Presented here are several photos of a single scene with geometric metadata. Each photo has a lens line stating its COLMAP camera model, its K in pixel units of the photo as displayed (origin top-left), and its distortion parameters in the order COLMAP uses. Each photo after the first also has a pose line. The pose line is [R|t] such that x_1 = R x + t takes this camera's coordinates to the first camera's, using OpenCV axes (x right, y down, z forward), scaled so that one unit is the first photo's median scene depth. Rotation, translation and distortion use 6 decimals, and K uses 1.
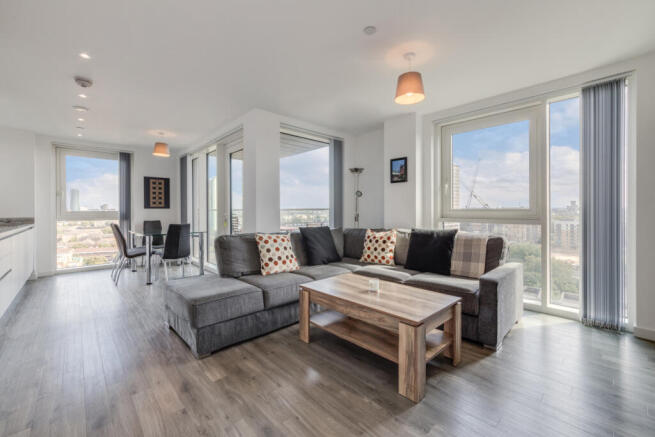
lens RADIAL K [[280.3, 0, 328.8], [0, 280.3, 207.9], [0, 0, 1]] dist [-0.000079, 0.000090]
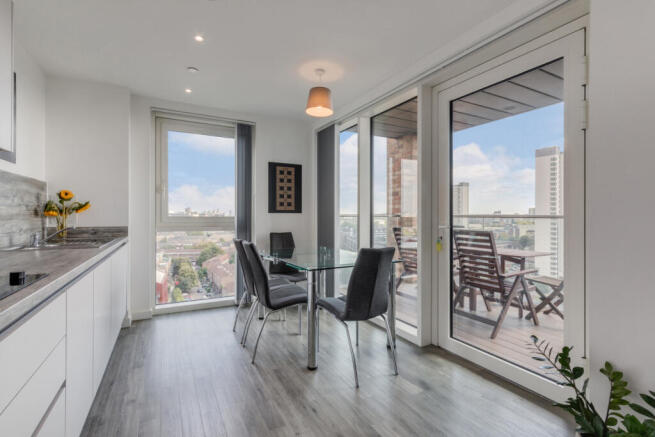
lens RADIAL K [[306.4, 0, 316.6], [0, 306.4, 212.7], [0, 0, 1]] dist [-0.000855, -0.000045]
pose [[0.962496, 0.006179, -0.271226, -0.357454], [-0.005559, 0.999980, 0.003056, -0.000522], [0.271240, -0.001434, 0.962511, 0.354794]]
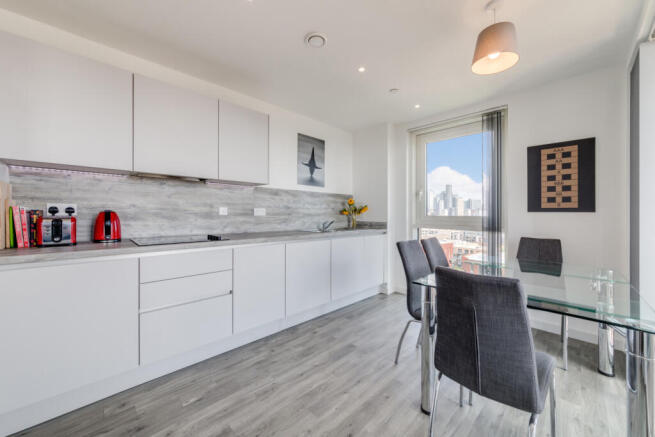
lens RADIAL K [[247.3, 0, 342.1], [0, 247.3, 217.5], [0, 0, 1]] dist [-0.000562, -0.000029]
pose [[0.045050, 0.021744, -0.998748, -0.229522], [0.002596, 0.999757, 0.021883, 0.001823], [0.998981, -0.003579, 0.044982, 0.633514]]
